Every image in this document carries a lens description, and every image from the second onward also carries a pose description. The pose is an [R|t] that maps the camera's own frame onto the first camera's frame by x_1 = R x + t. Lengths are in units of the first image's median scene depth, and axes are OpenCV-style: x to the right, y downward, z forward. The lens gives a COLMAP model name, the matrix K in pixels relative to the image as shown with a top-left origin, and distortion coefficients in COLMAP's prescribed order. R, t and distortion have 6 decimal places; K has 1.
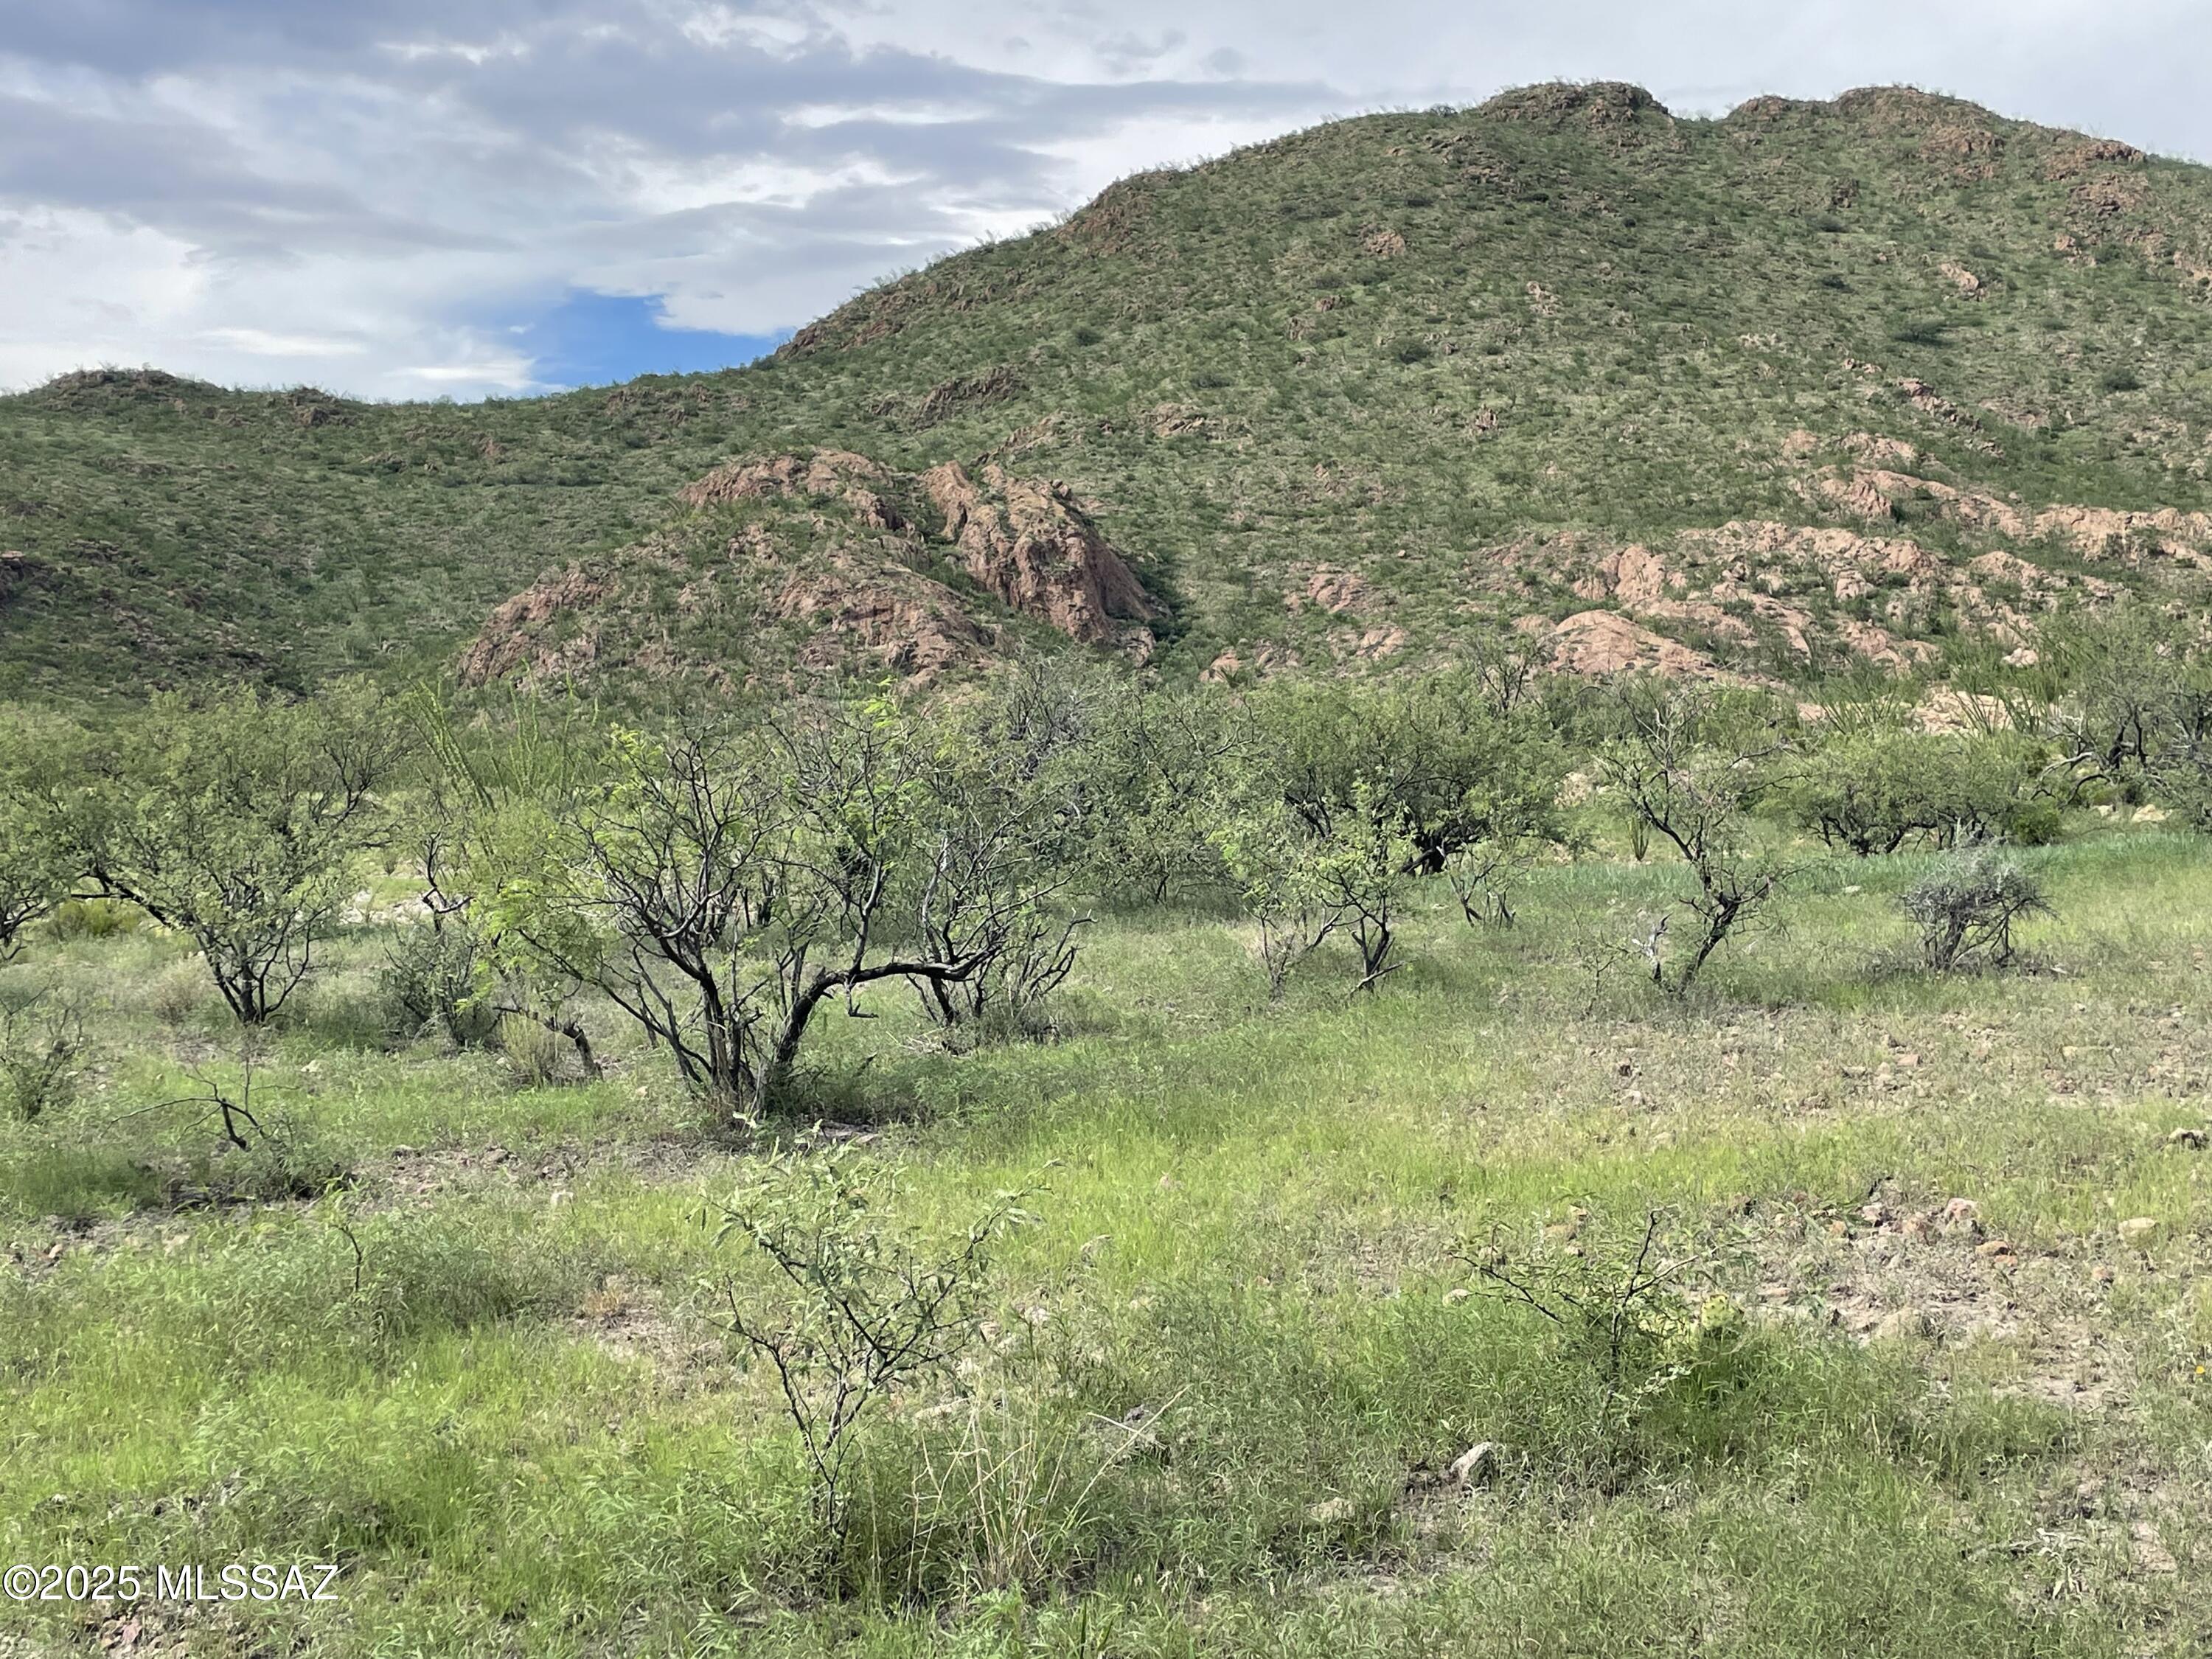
lens RADIAL K [[2696.9, 0, 1135.6], [0, 2696.9, 748.8], [0, 0, 1]] dist [0.162241, -0.341354]
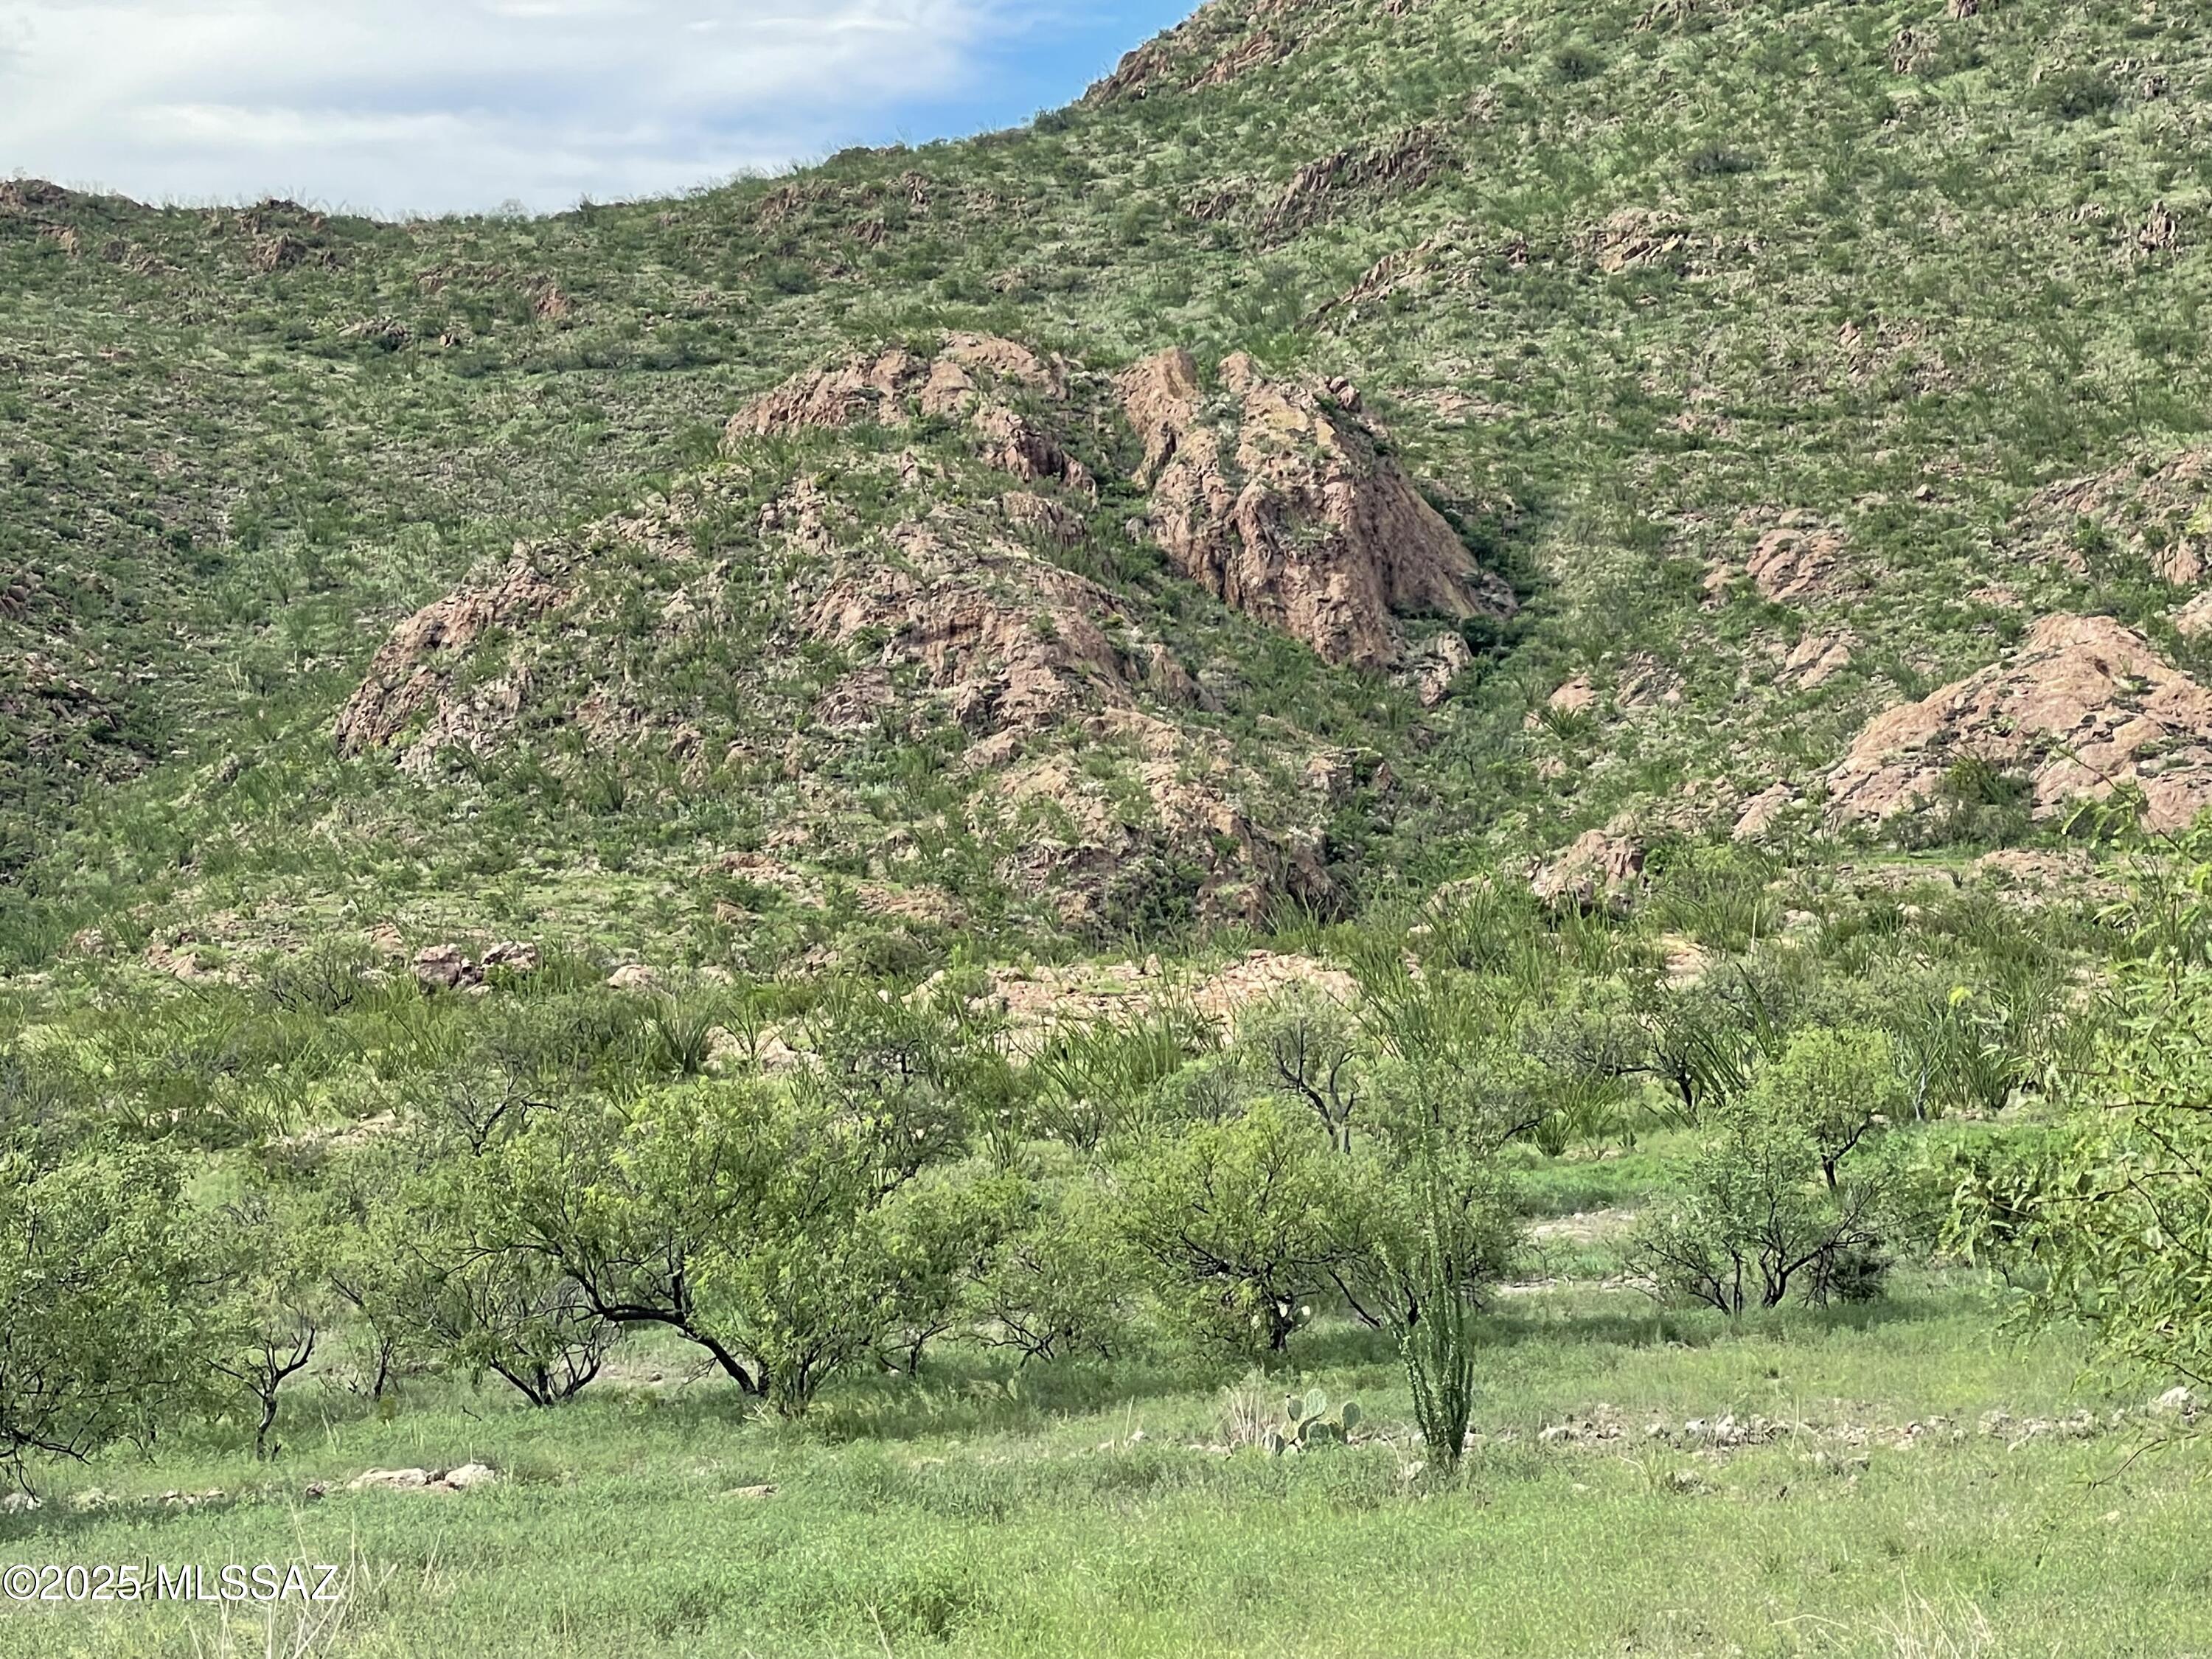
lens RADIAL K [[5411.6, 0, 1153.9], [0, 5411.6, 670.5], [0, 0, 1]] dist [0.058854, 0.913018]
pose [[0.980559, -0.016748, -0.195509, 0.168835], [0.015034, 0.999834, -0.010248, -0.025571], [0.195648, 0.007109, 0.980648, -0.170052]]
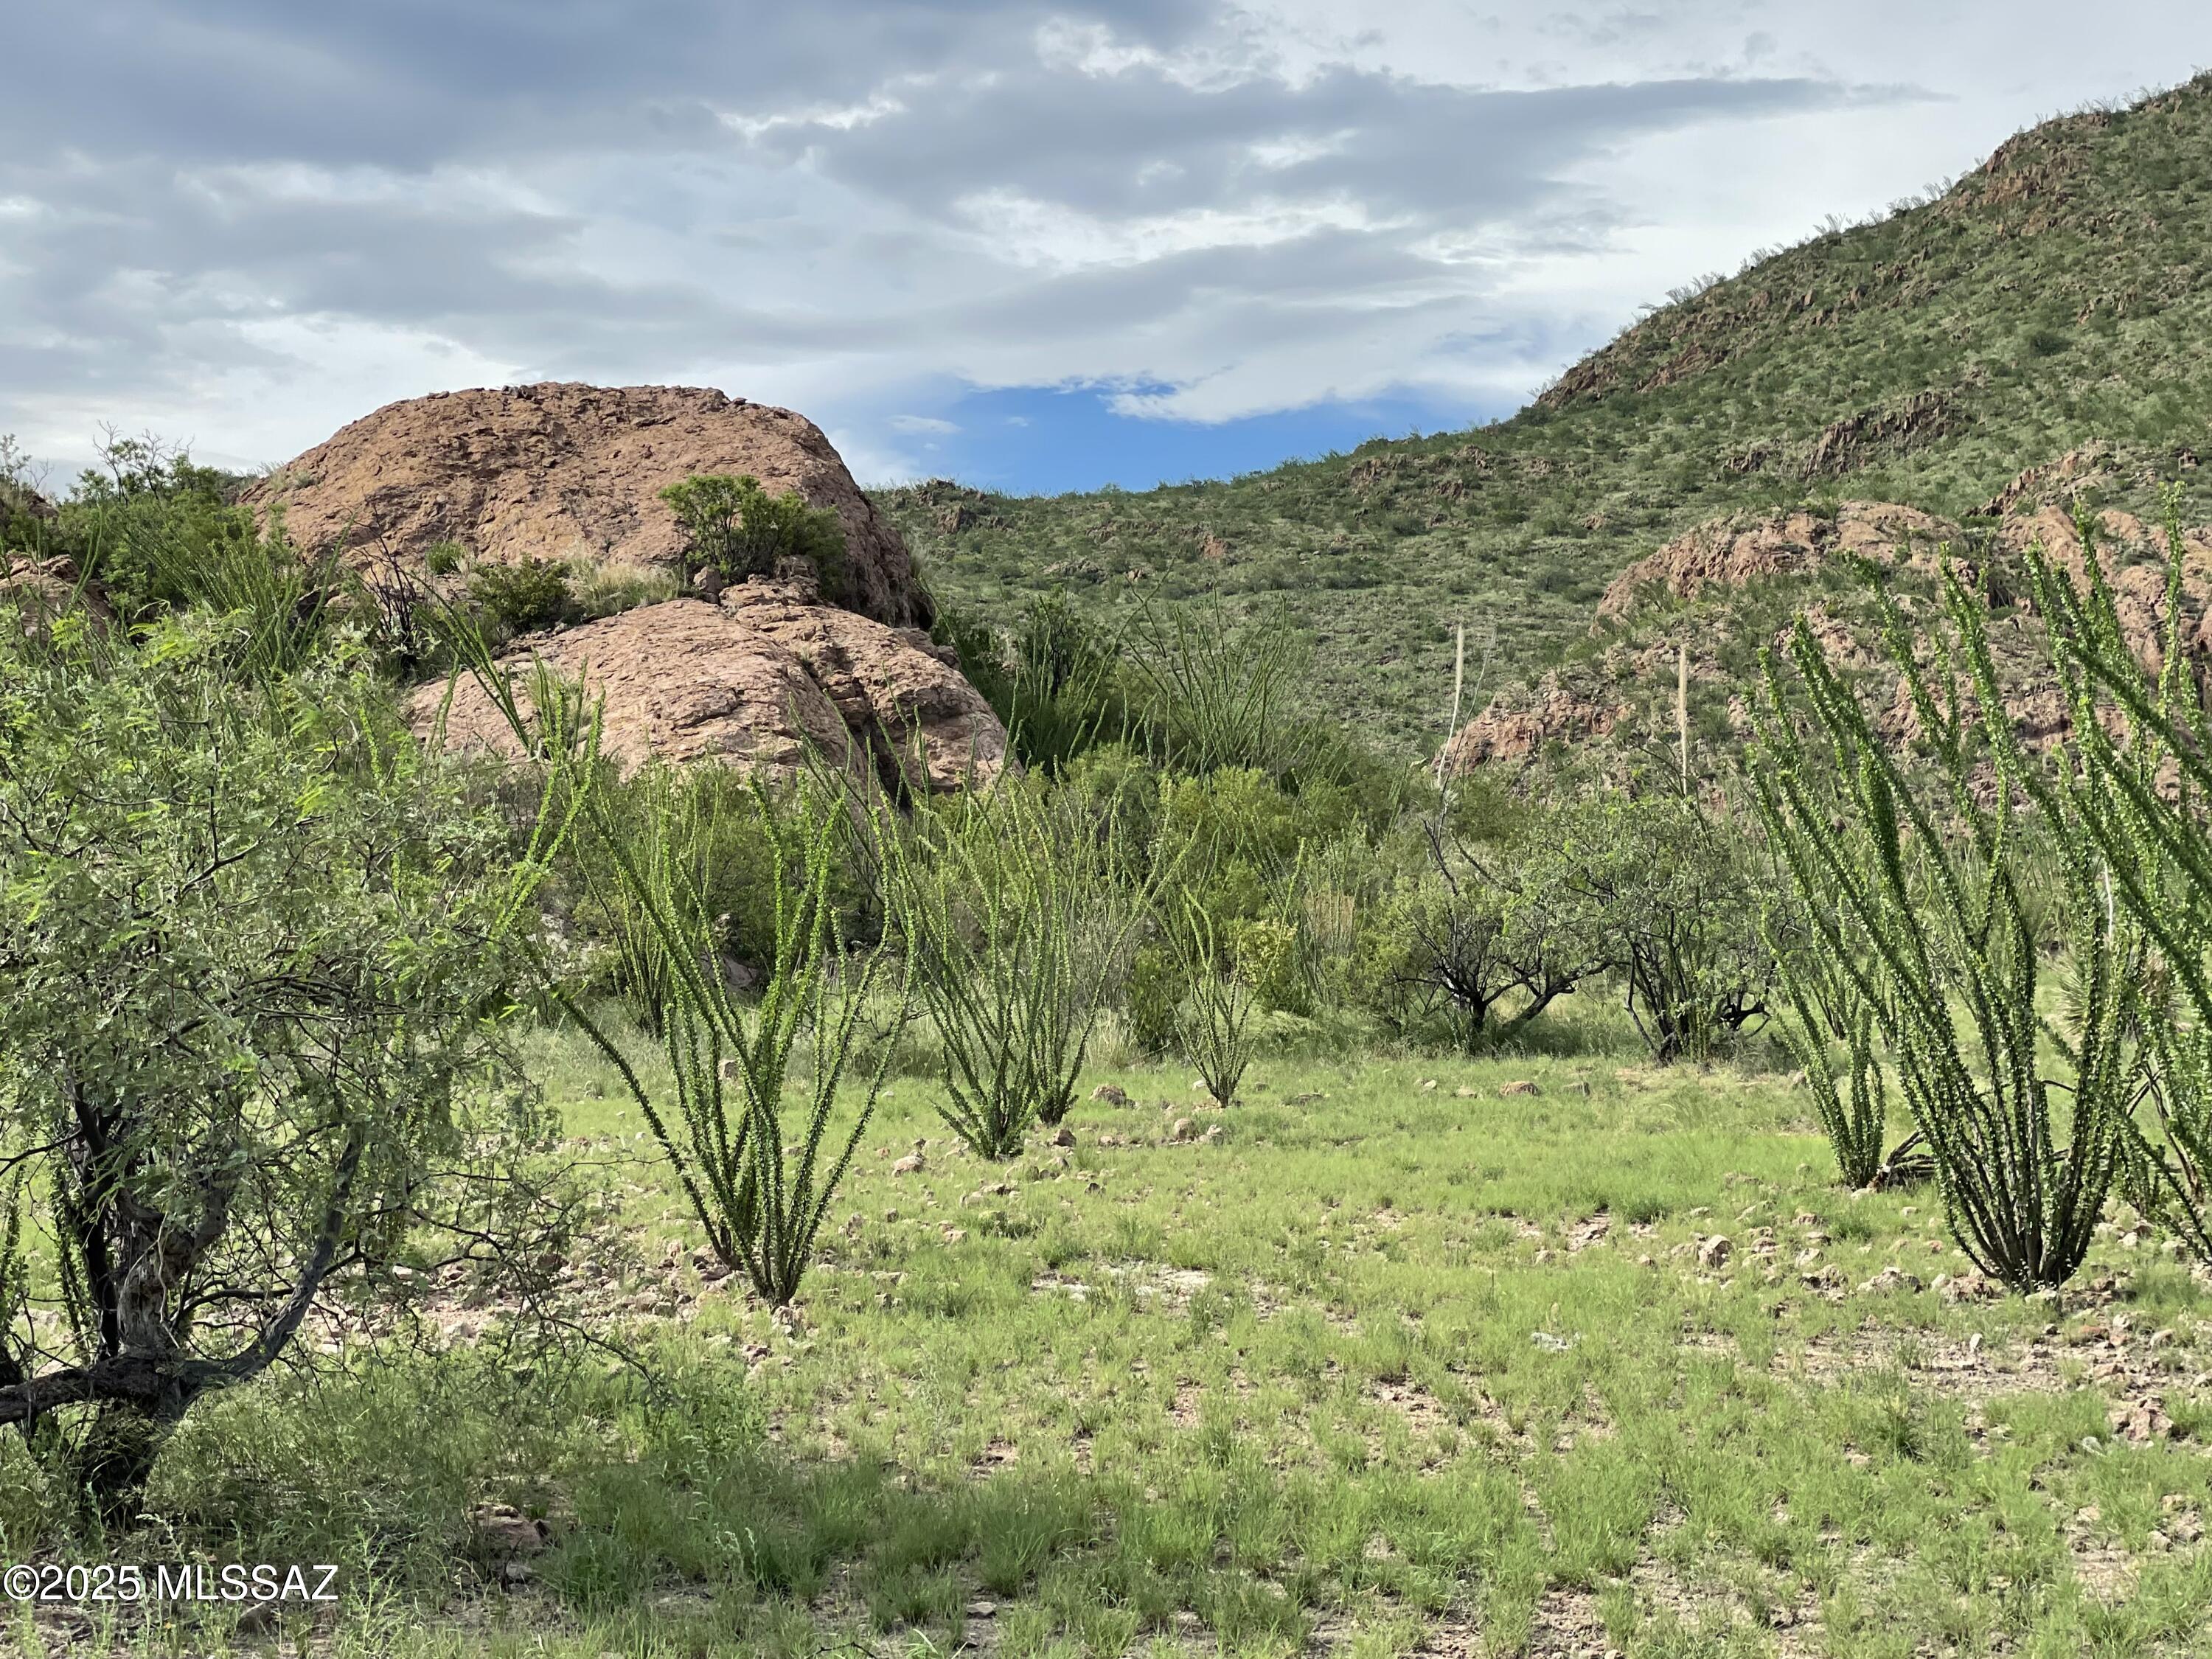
lens RADIAL K [[3504.7, 0, 1063.8], [0, 3504.7, 821.2], [0, 0, 1]] dist [0.192146, -0.525453]
pose [[0.984170, -0.031688, -0.174371, -0.168616], [0.024995, 0.998869, -0.040446, 0.001826], [0.175456, 0.035448, 0.983849, 0.093058]]
